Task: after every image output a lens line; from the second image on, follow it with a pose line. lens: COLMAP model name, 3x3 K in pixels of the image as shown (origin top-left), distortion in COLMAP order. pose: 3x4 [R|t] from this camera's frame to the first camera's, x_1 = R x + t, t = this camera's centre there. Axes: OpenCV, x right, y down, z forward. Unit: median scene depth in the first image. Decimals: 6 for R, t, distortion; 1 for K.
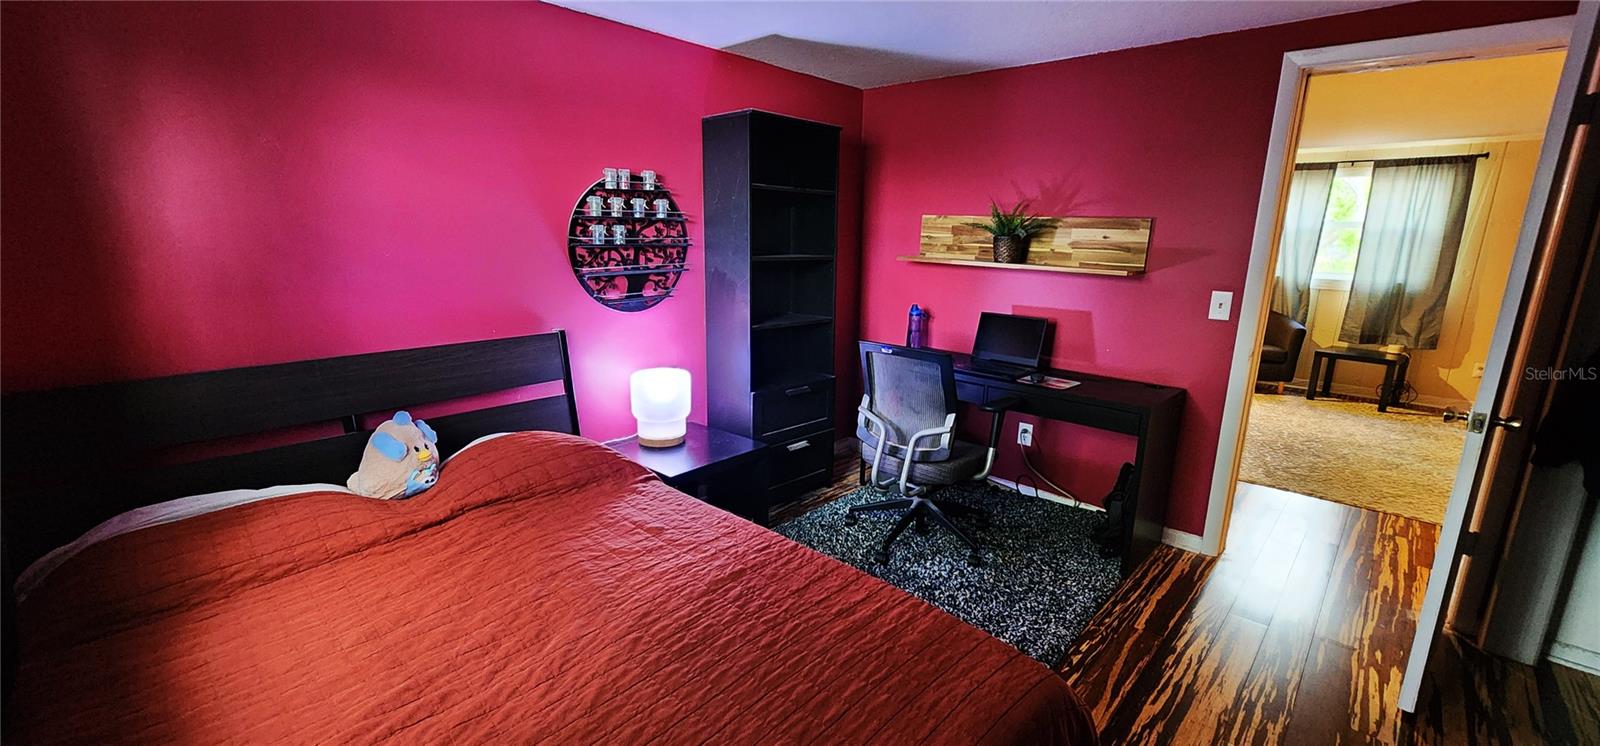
lens RADIAL K [[659.9, 0, 789.9], [0, 659.9, 377.9], [0, 0, 1]] dist [0.000030, 0.000562]
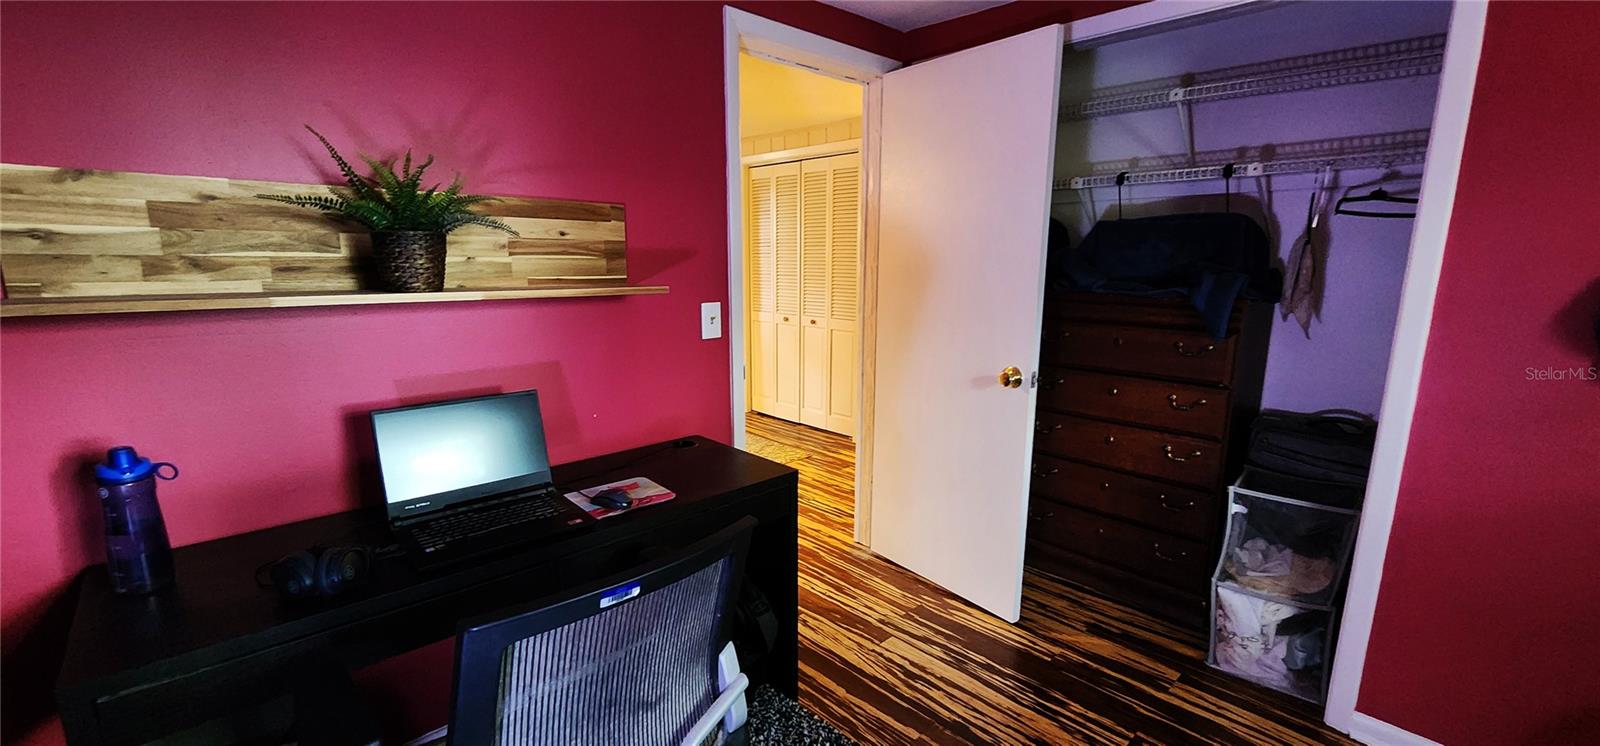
lens RADIAL K [[659.9, 0, 803.1], [0, 659.9, 376.1], [0, 0, 1]] dist [0.000030, 0.000562]
pose [[0.041098, -0.207518, 0.977368, -0.064259], [0.215664, 0.956978, 0.194120, -0.090140], [-0.975602, 0.202805, 0.084084, 0.433335]]
